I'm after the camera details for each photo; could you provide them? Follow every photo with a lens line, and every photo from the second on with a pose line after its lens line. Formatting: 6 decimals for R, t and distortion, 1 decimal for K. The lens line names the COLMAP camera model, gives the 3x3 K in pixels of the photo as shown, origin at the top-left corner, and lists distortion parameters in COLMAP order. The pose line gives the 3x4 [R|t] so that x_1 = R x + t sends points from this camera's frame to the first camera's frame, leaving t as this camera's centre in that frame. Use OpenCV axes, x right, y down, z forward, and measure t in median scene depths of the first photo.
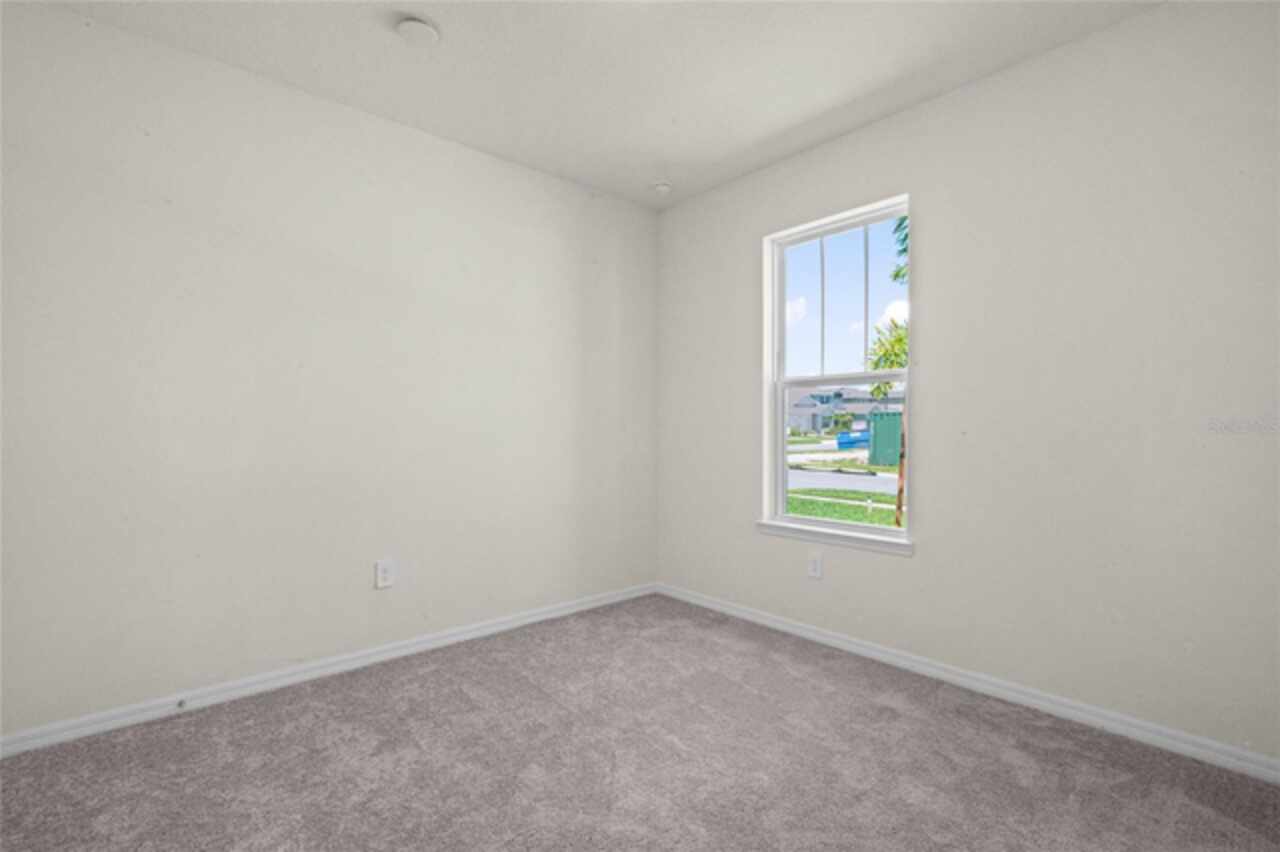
lens RADIAL K [[589.5, 0, 639.7], [0, 589.5, 435.1], [0, 0, 1]] dist [0.001522, 0.000269]
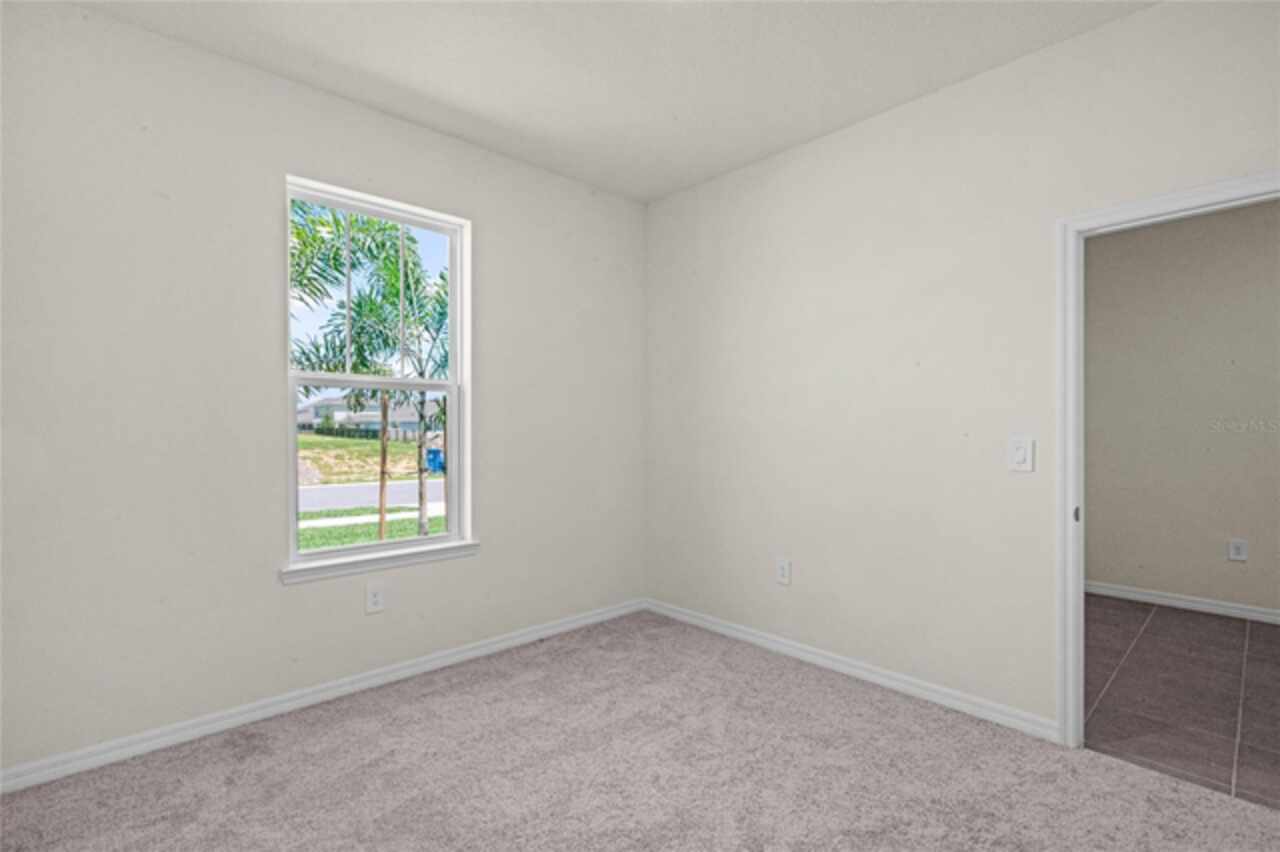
lens RADIAL K [[589.5, 0, 639.7], [0, 589.5, 435.1], [0, 0, 1]] dist [0.001522, 0.000269]
pose [[-0.049294, 0.001959, 0.998782, -0.669225], [0.013770, 0.999904, -0.001281, -0.009569], [-0.998689, 0.013690, -0.049316, 0.768808]]
